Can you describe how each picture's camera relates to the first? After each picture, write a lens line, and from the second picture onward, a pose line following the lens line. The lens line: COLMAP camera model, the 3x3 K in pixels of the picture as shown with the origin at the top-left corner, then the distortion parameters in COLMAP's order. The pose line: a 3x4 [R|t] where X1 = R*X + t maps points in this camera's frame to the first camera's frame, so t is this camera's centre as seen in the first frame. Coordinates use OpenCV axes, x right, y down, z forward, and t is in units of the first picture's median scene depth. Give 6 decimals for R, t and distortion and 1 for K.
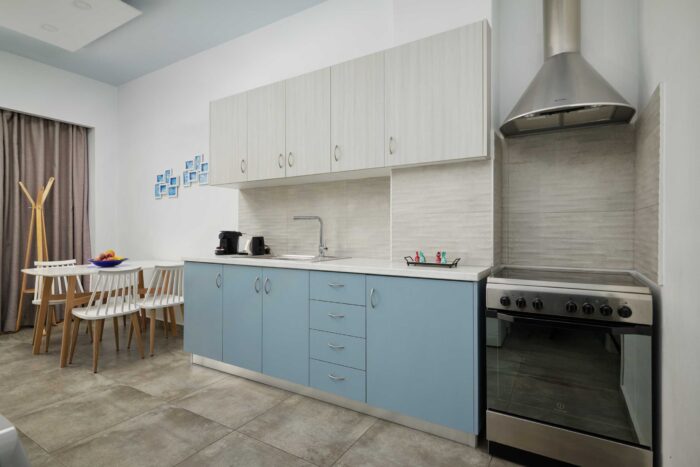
lens RADIAL K [[367.5, 0, 365.6], [0, 367.5, 228.9], [0, 0, 1]] dist [-0.002247, 0.001166]
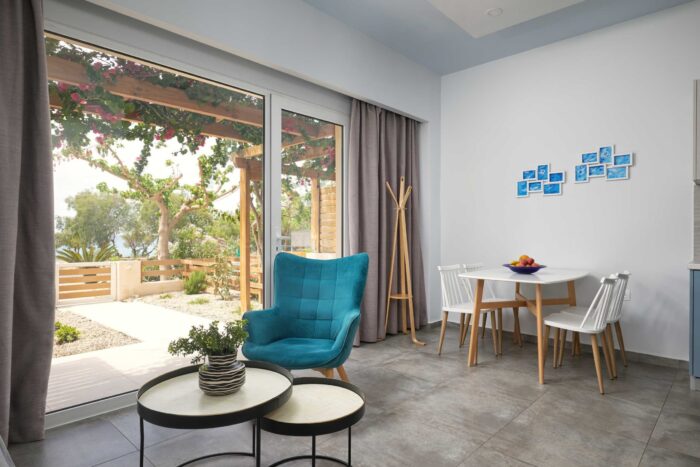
lens RADIAL K [[414.7, 0, 349.7], [0, 414.7, 237.2], [0, 0, 1]] dist [0.005297, -0.000229]
pose [[0.983069, 0.006922, -0.183104, -0.835361], [-0.004293, 0.999882, 0.014749, 0.000535], [0.183184, -0.013714, 0.982983, -0.069067]]
